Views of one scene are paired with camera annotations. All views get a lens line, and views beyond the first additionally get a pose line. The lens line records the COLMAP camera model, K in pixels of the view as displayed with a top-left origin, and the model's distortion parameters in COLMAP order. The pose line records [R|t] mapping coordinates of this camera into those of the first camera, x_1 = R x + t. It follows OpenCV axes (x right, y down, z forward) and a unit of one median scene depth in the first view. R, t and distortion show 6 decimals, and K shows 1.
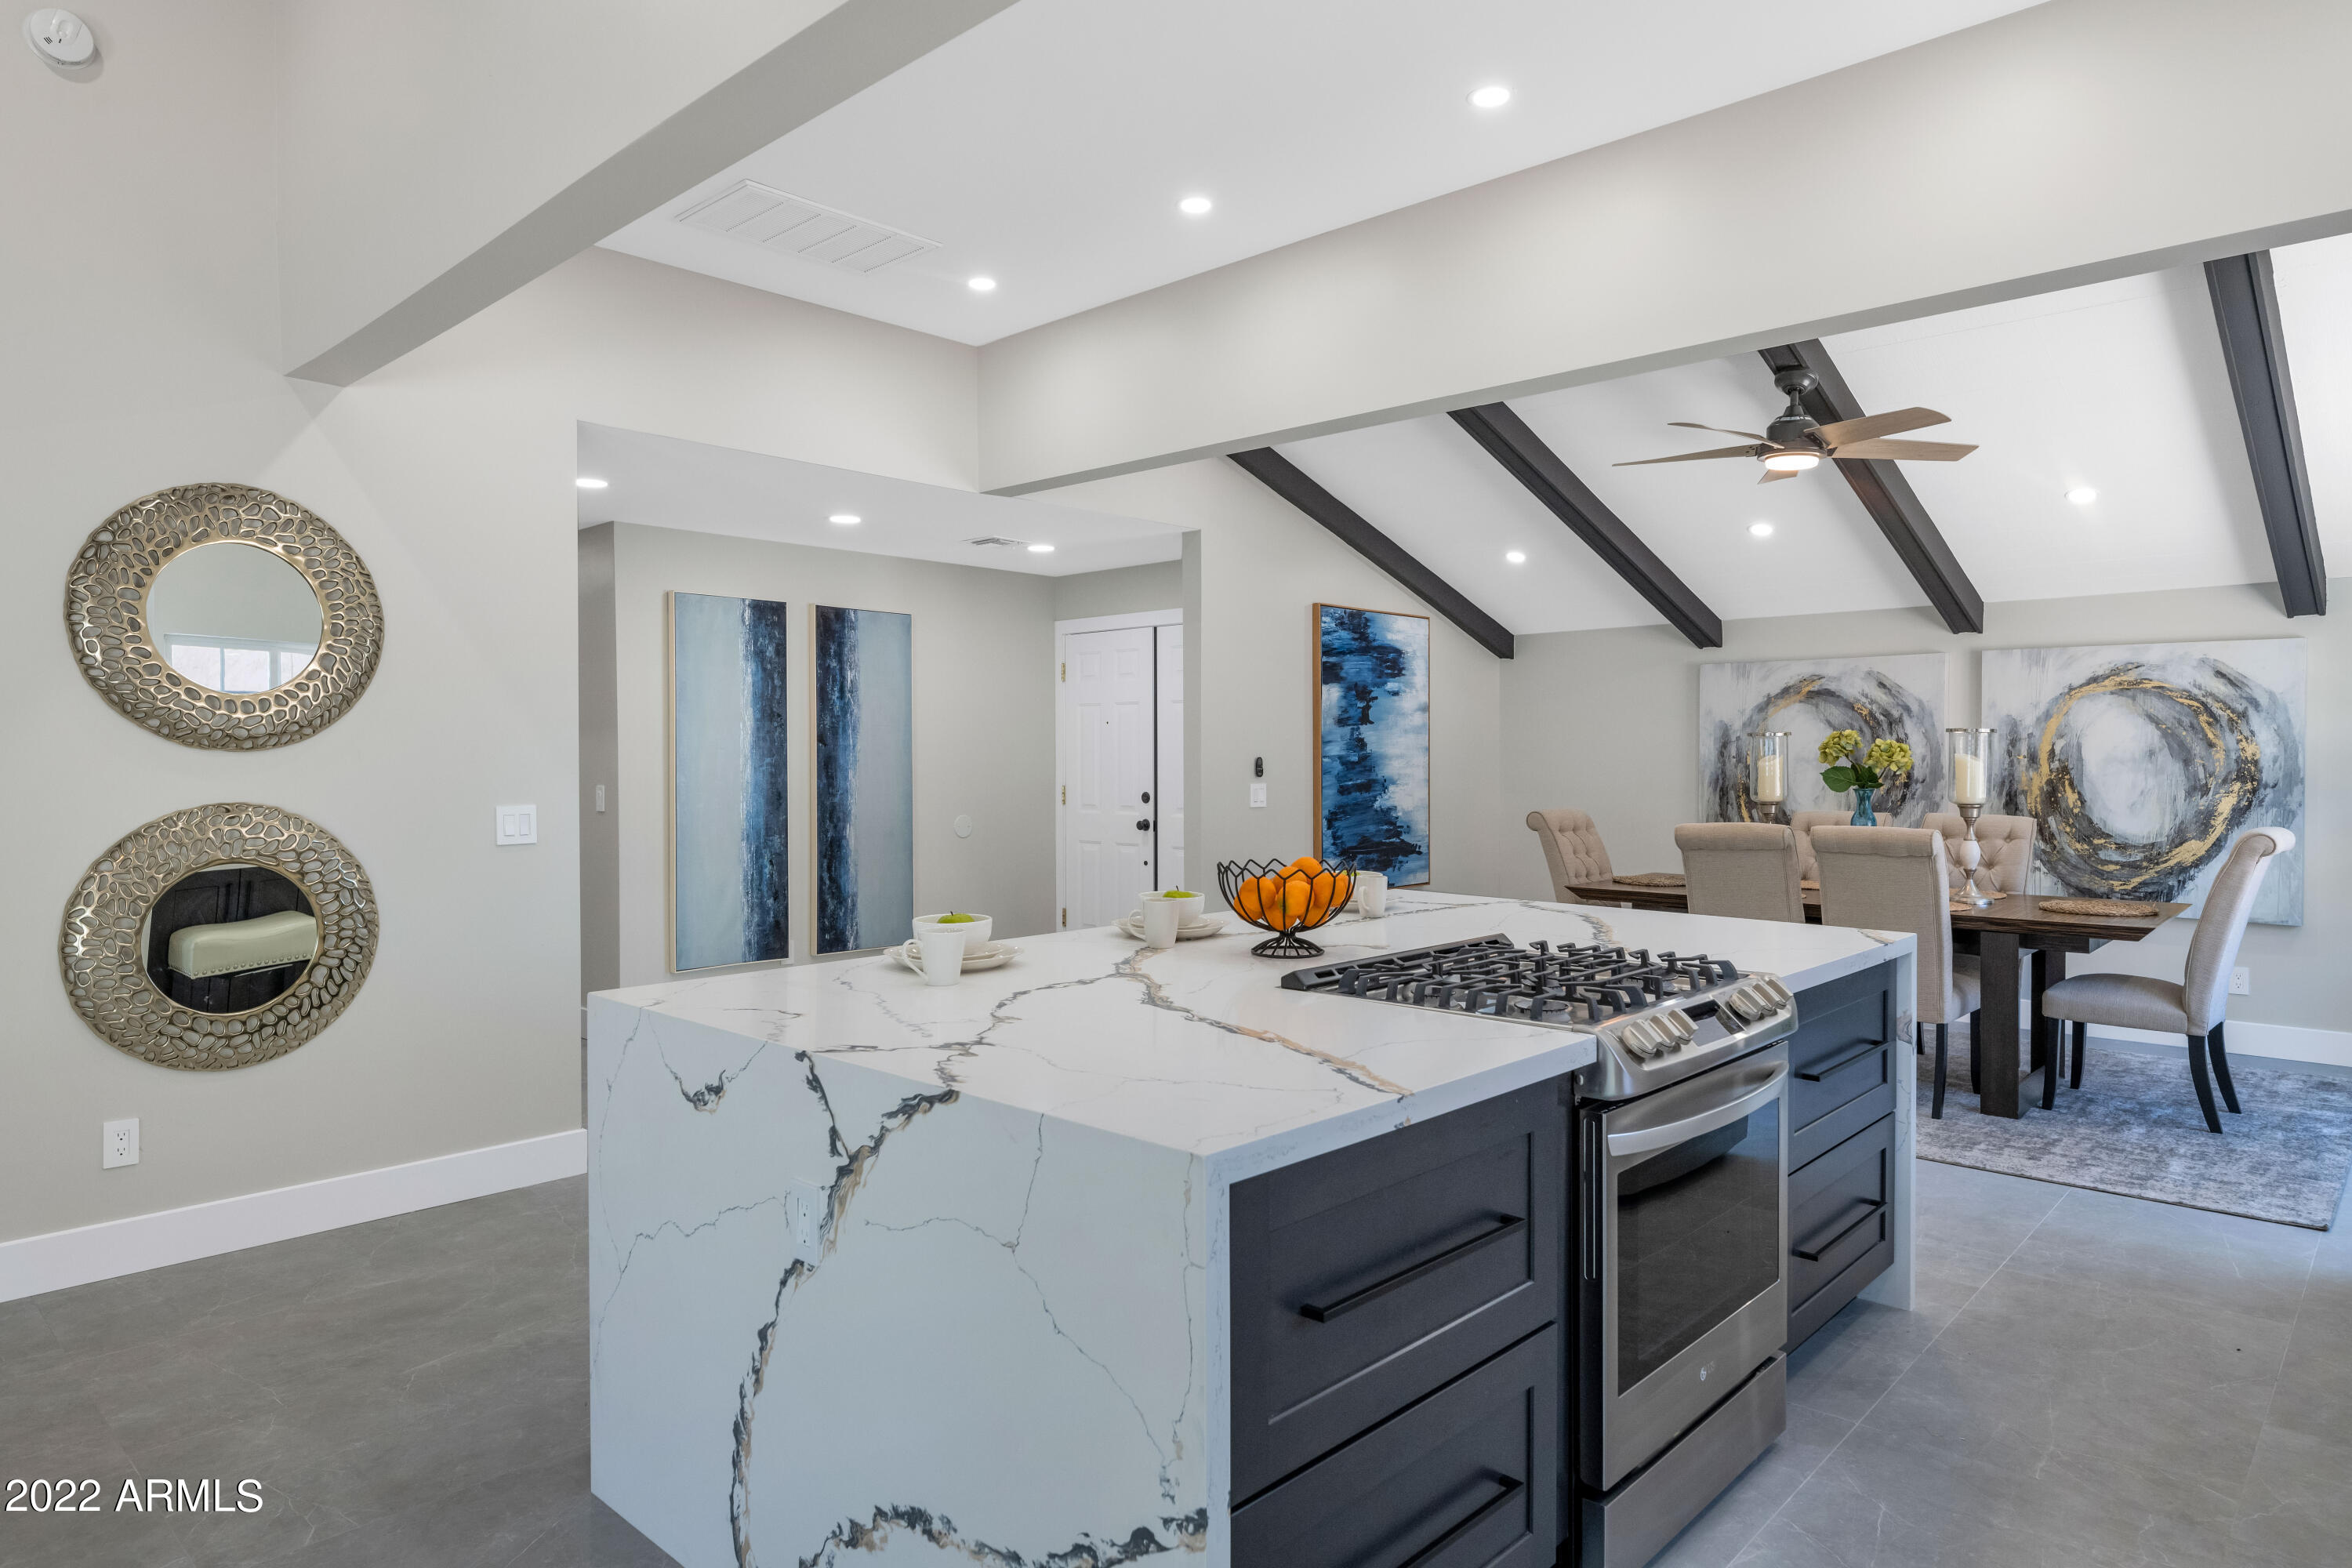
lens RADIAL K [[1379.4, 0, 1193.7], [0, 1379.4, 774.8], [0, 0, 1]] dist [-0.002676, 0.001229]
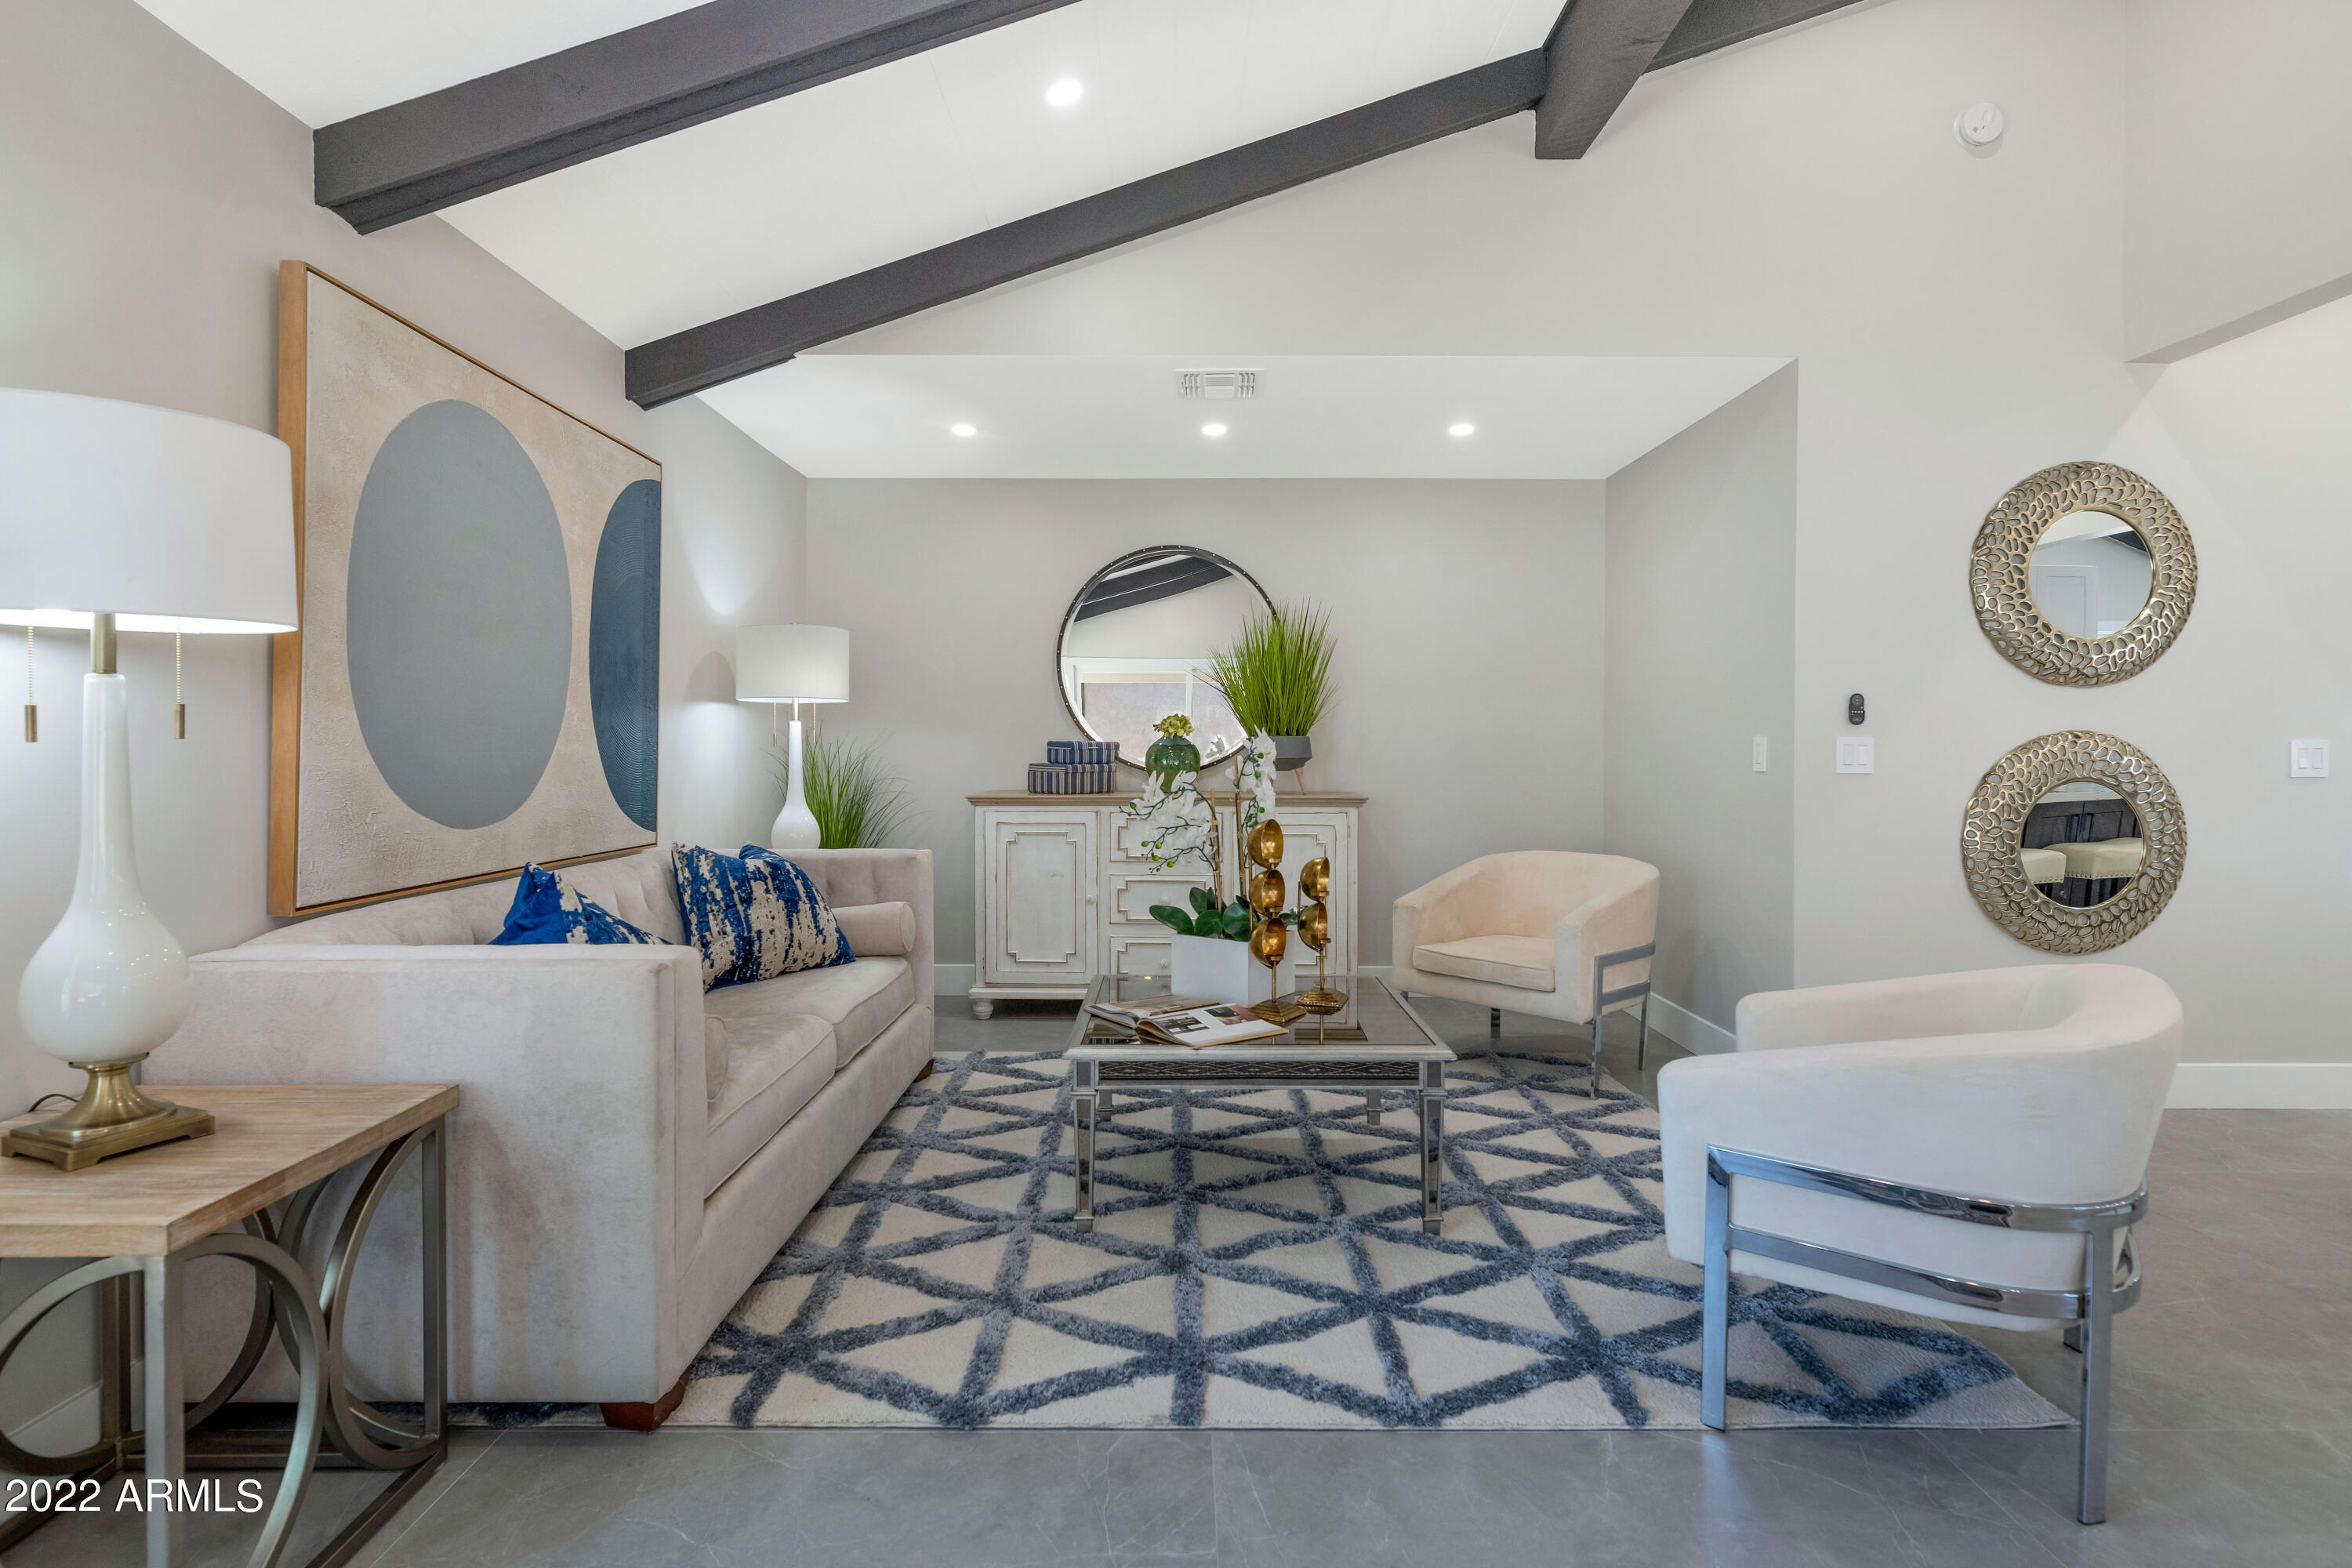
lens RADIAL K [[1149.9, 0, 1175.4], [0, 1149.9, 761.7], [0, 0, 1]] dist [-0.001621, -0.000211]
pose [[0.679536, 0.010489, -0.733567, -0.312093], [-0.013452, 0.999908, 0.001836, 0.034672], [0.733519, 0.008620, 0.679614, -0.149555]]
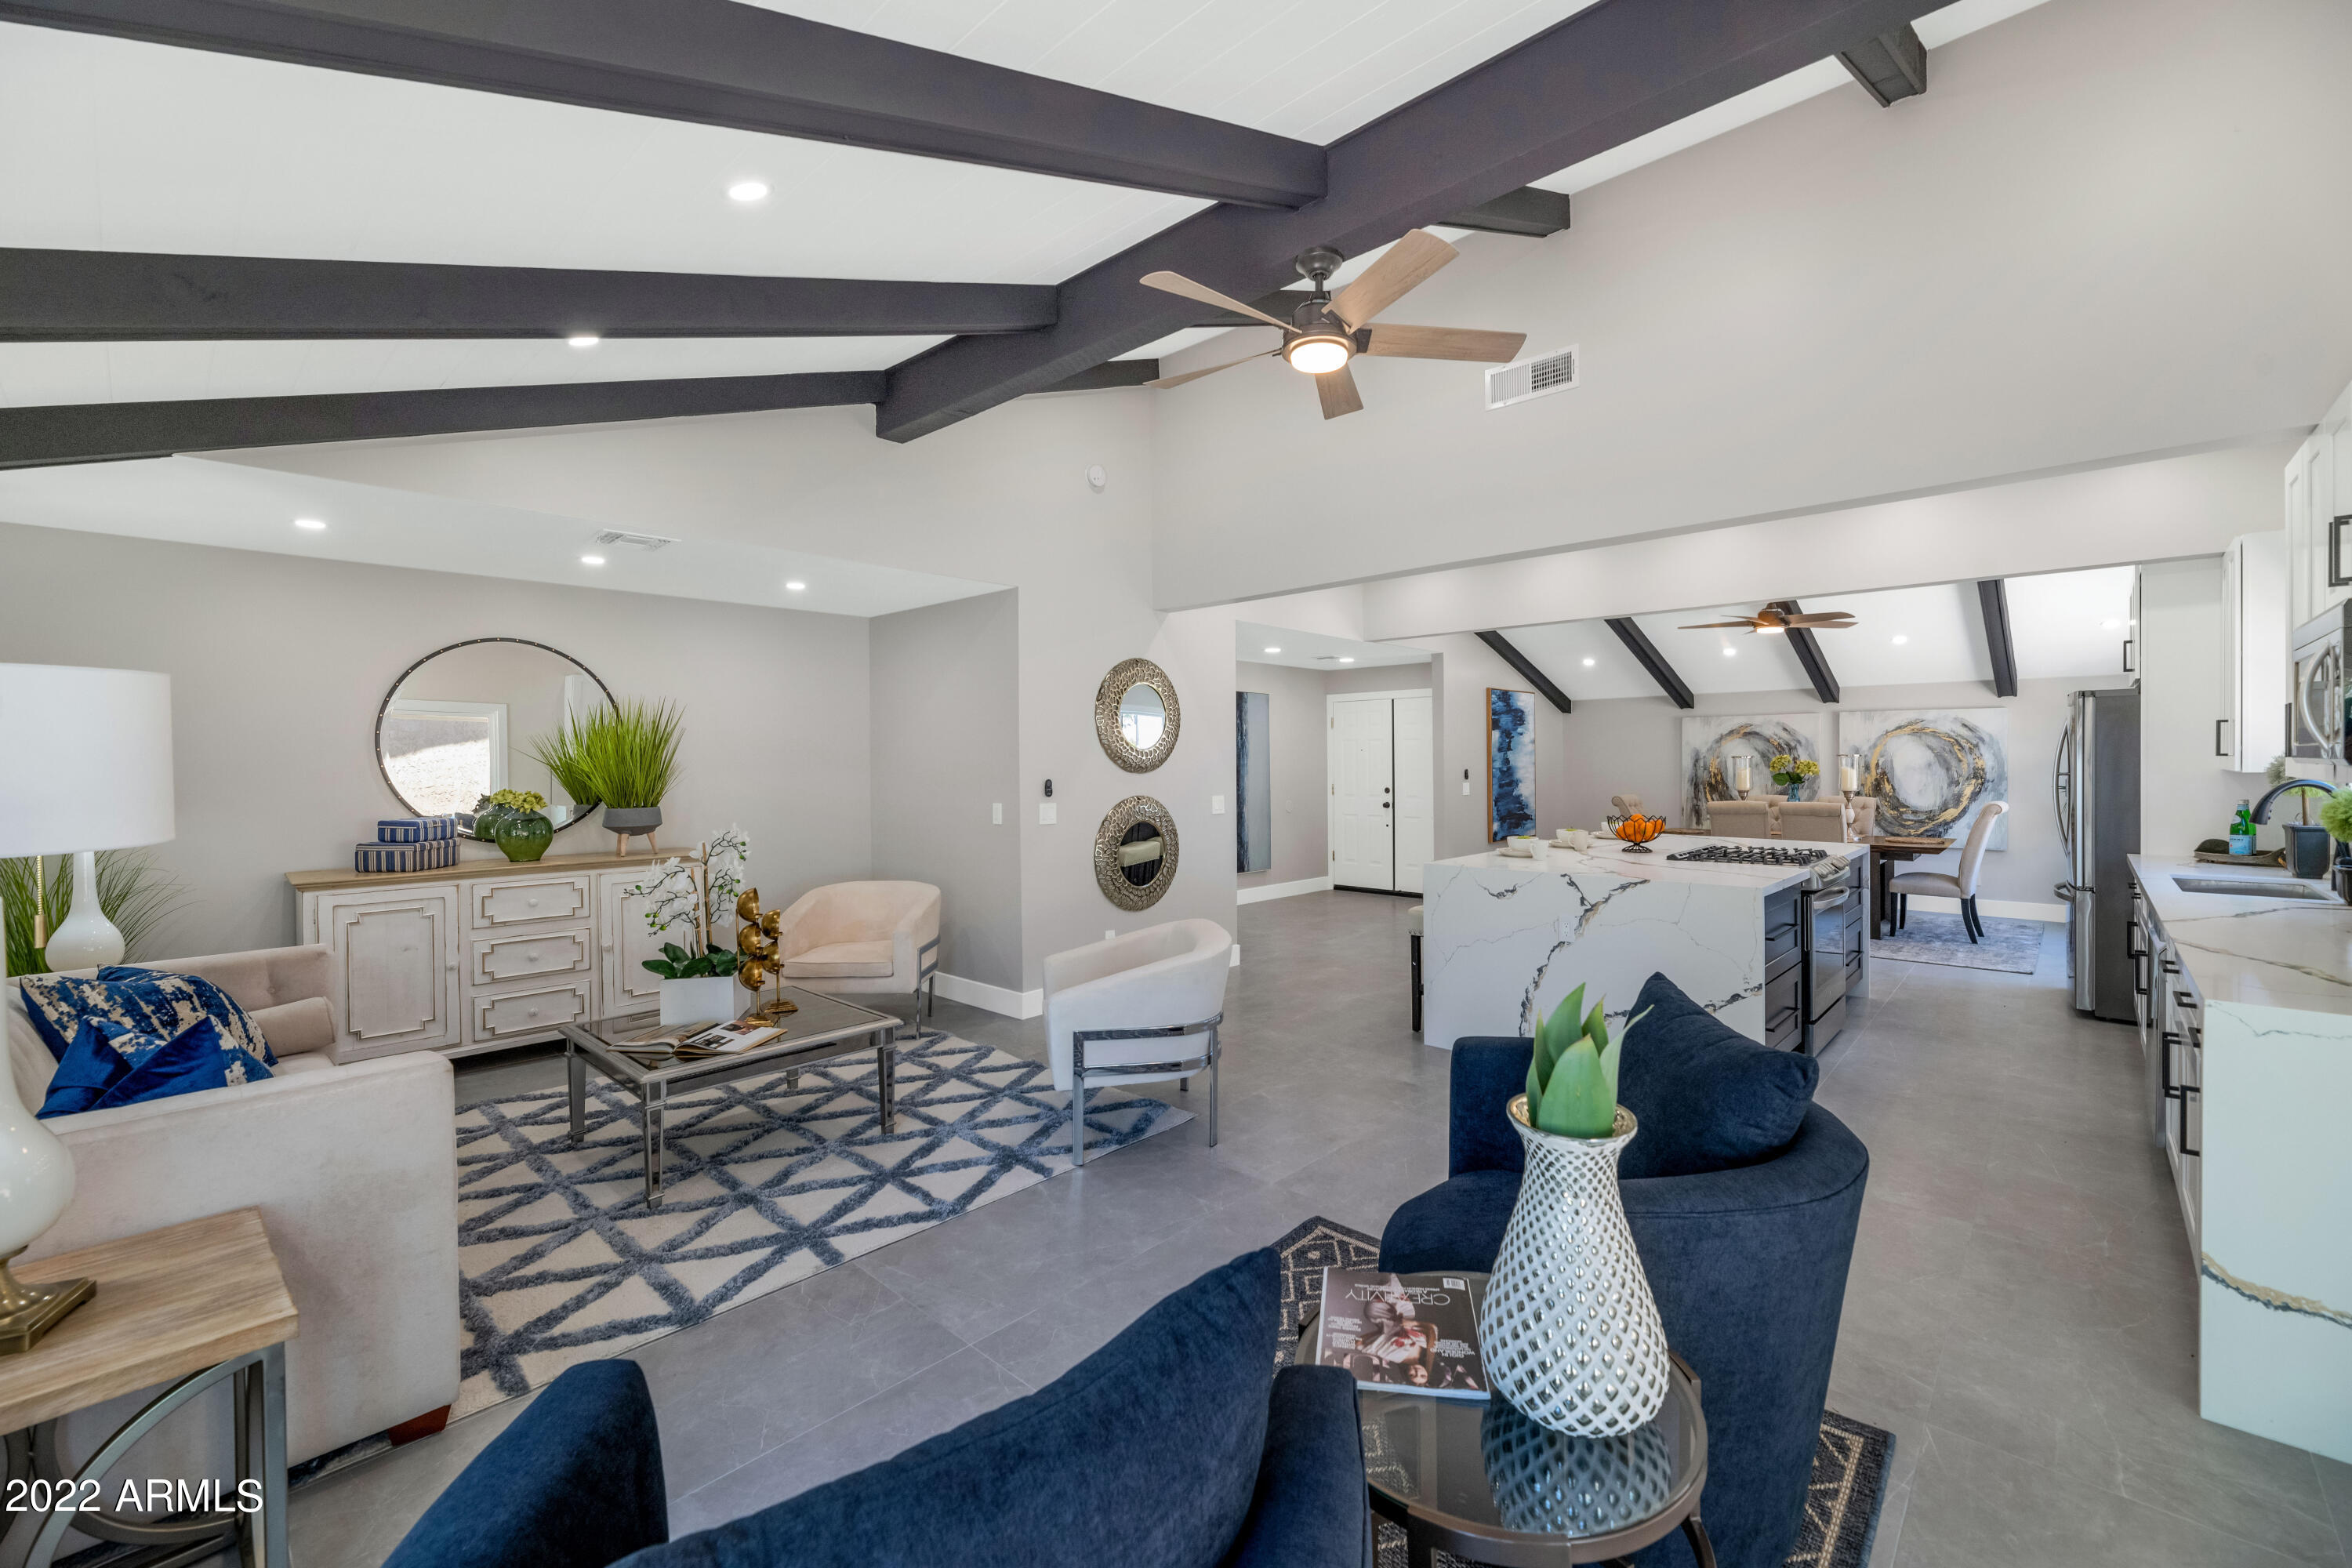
lens RADIAL K [[968.3, 0, 1211.0], [0, 968.3, 760.8], [0, 0, 1]] dist [-0.003058, -0.000112]
pose [[0.999899, -0.006401, 0.012694, -0.372465], [0.006562, 0.999898, -0.012660, -0.010941], [-0.012612, 0.012742, 0.999839, -0.394972]]
